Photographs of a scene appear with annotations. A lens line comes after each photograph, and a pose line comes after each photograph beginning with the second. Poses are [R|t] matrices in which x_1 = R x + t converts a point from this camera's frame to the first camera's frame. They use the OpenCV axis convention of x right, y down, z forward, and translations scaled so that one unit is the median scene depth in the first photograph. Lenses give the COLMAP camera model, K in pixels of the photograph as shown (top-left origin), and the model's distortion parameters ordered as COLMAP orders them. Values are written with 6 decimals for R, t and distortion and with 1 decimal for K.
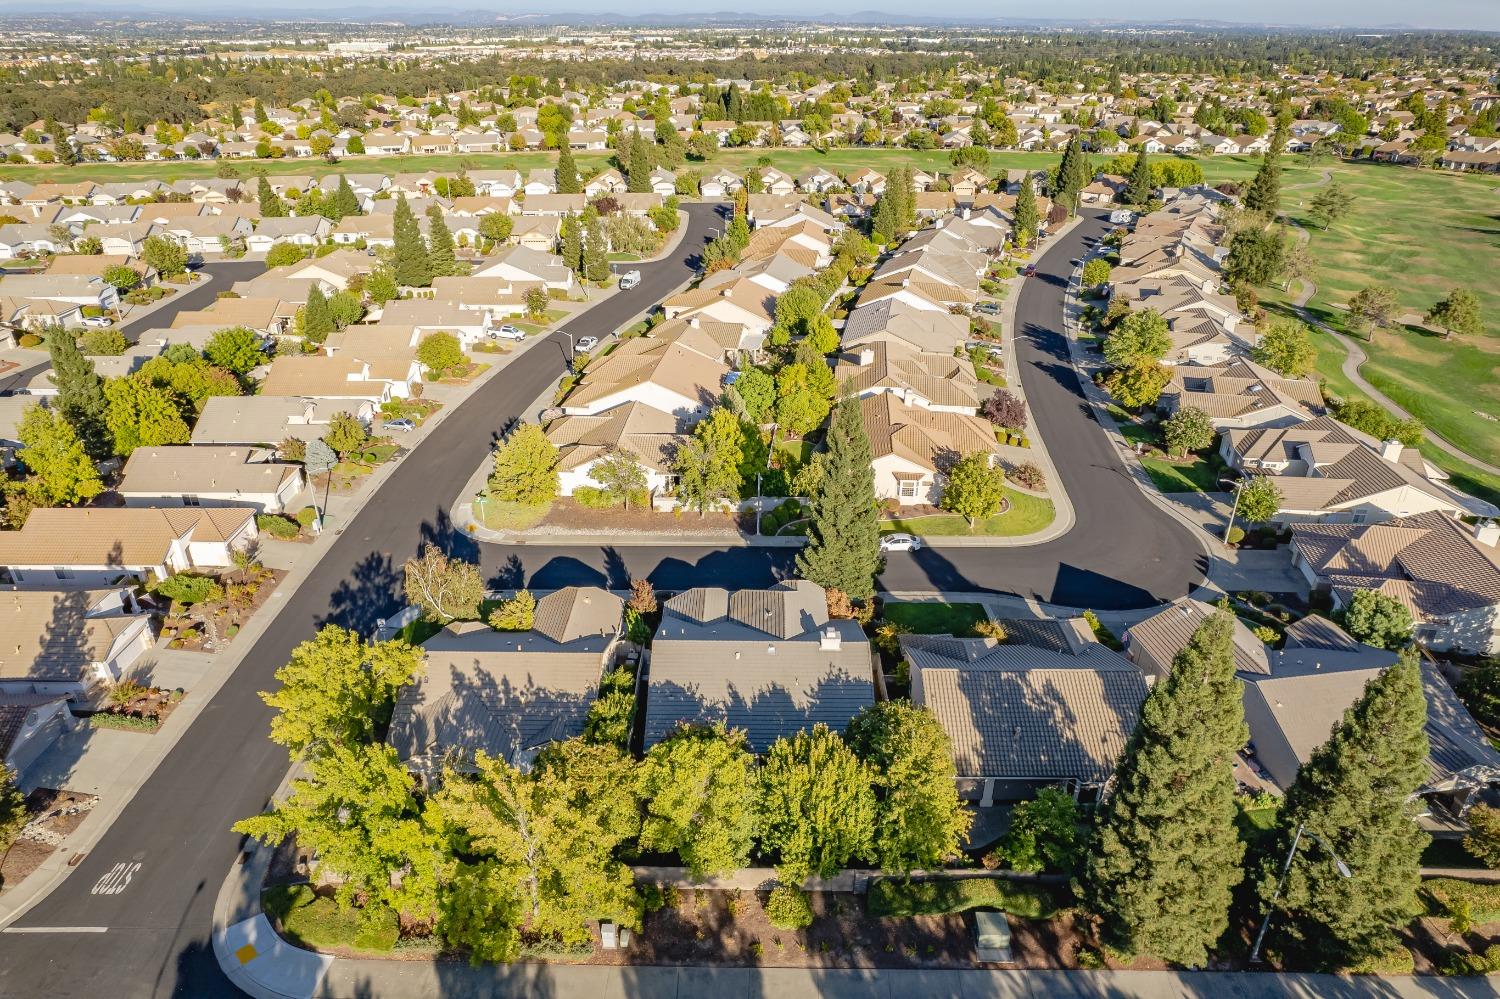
lens RADIAL K [[964.2, 0, 740.4], [0, 964.2, 502.5], [0, 0, 1]] dist [-0.073244, 0.063698]
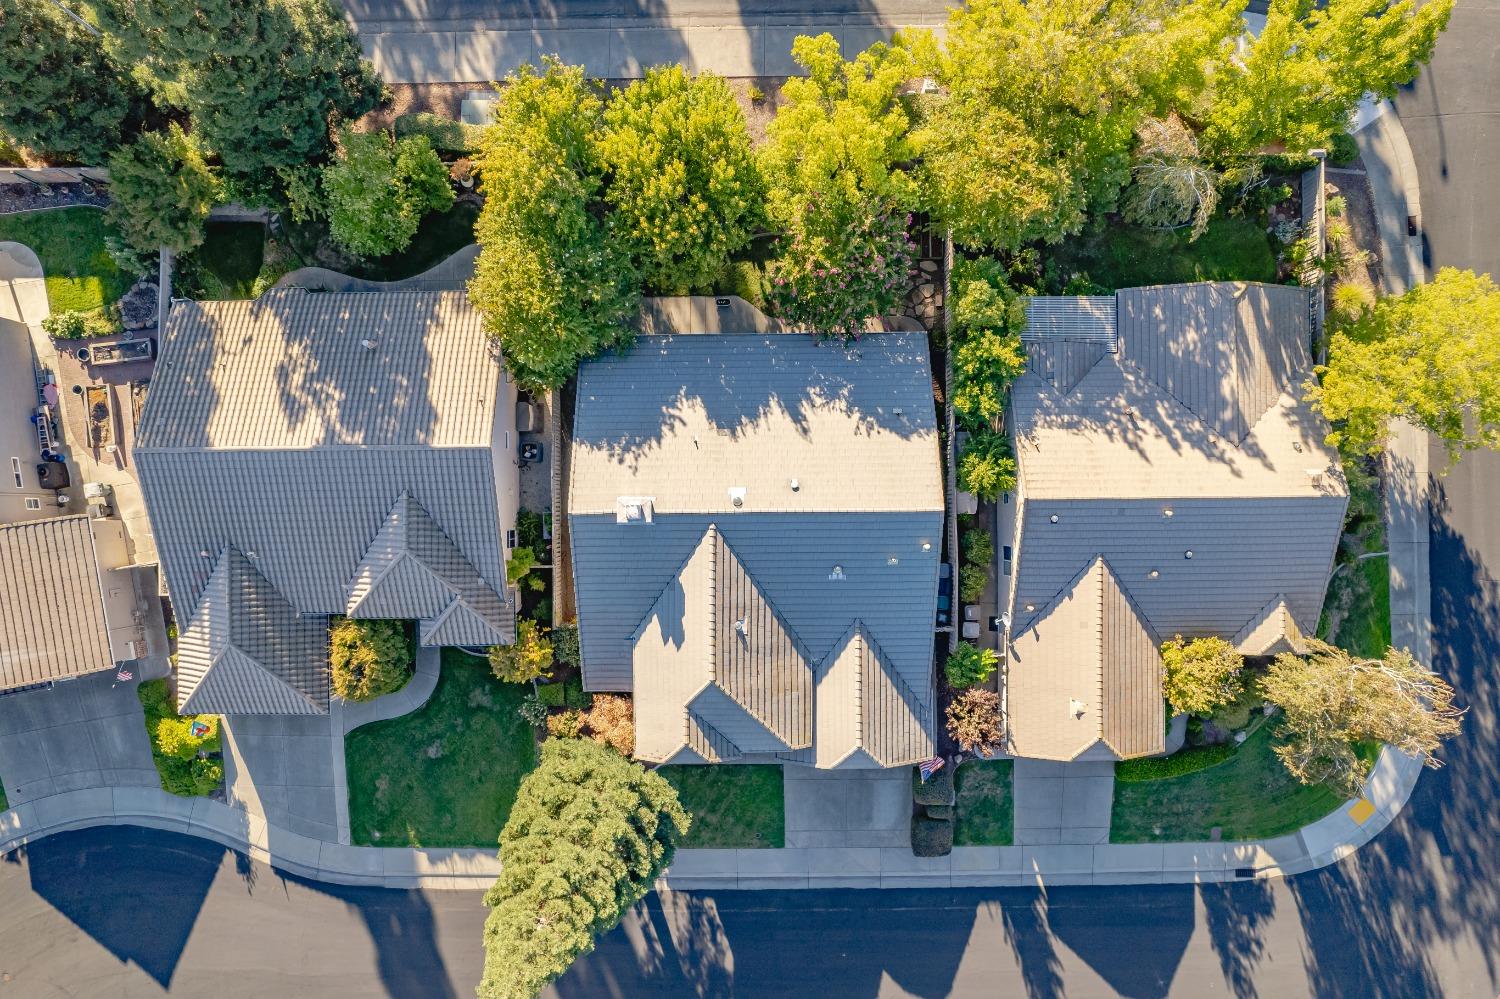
lens RADIAL K [[964.2, 0, 740.4], [0, 964.2, 502.5], [0, 0, 1]] dist [-0.073244, 0.063698]
pose [[-0.999715, 0.021856, 0.009565, 0.019859], [-0.000943, -0.436825, 0.899546, -0.296561], [0.023838, 0.899281, 0.436721, 0.592824]]
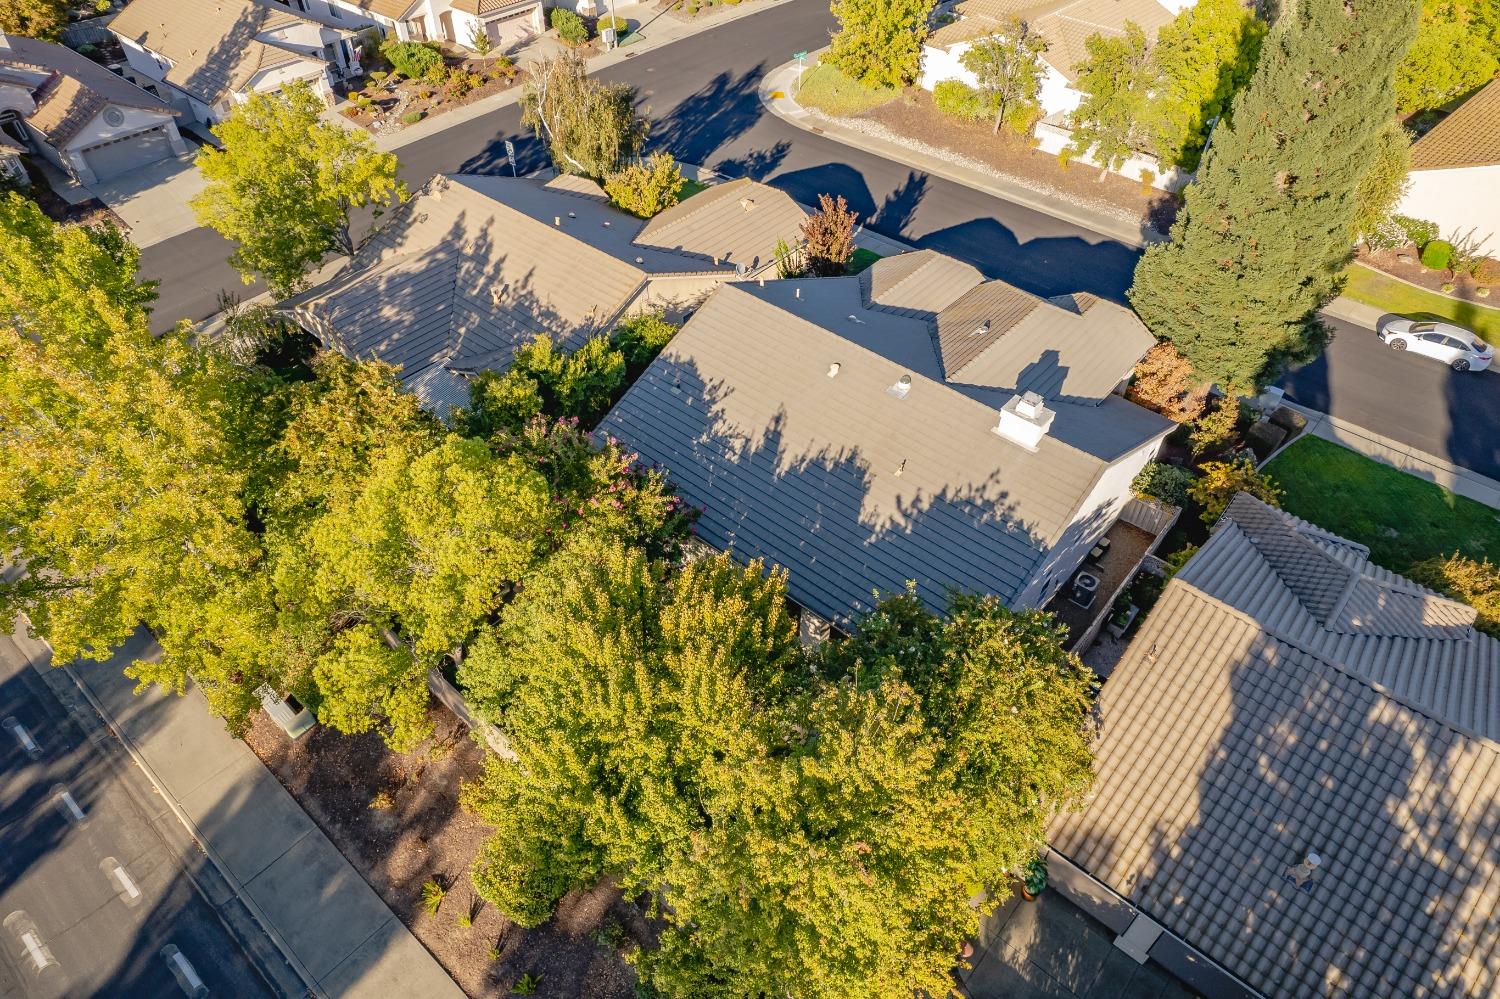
lens RADIAL K [[964.2, 0, 740.4], [0, 964.2, 502.5], [0, 0, 1]] dist [-0.073244, 0.063698]
pose [[0.761977, 0.450322, -0.465405, 0.170046], [-0.289921, 0.879823, 0.376640, 0.039073], [0.579083, -0.152060, 0.800963, 0.455307]]
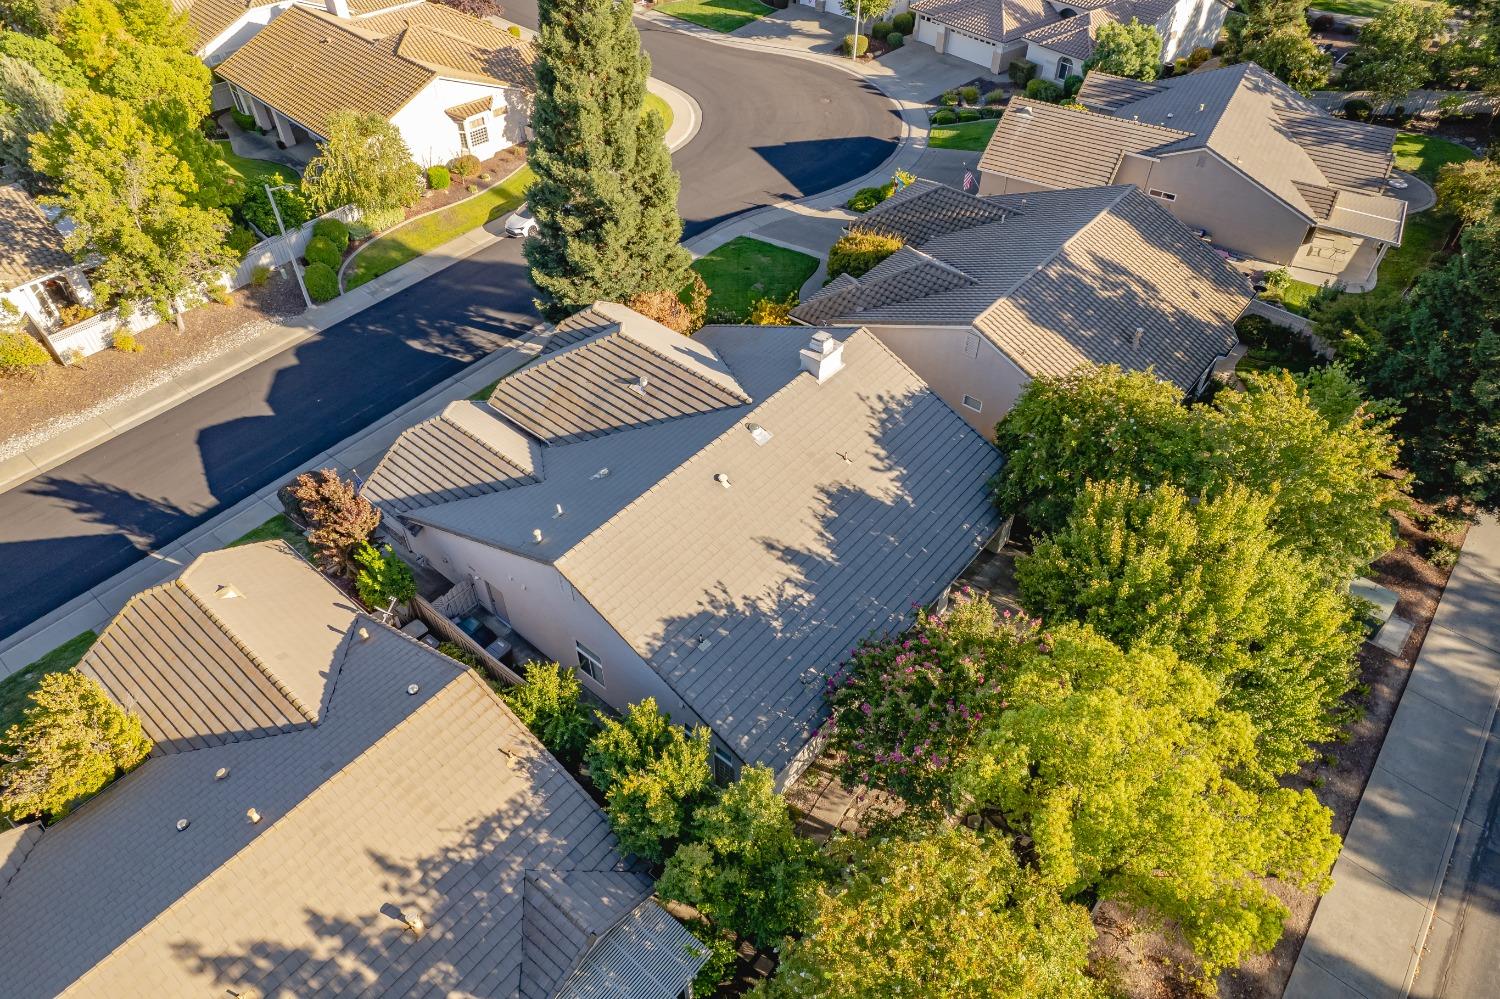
lens RADIAL K [[964.2, 0, 740.4], [0, 964.2, 502.5], [0, 0, 1]] dist [-0.073244, 0.063698]
pose [[0.632986, -0.542749, 0.552044, -0.198225], [0.350170, 0.836696, 0.421096, -0.015345], [-0.690442, -0.073239, 0.719671, 0.528310]]
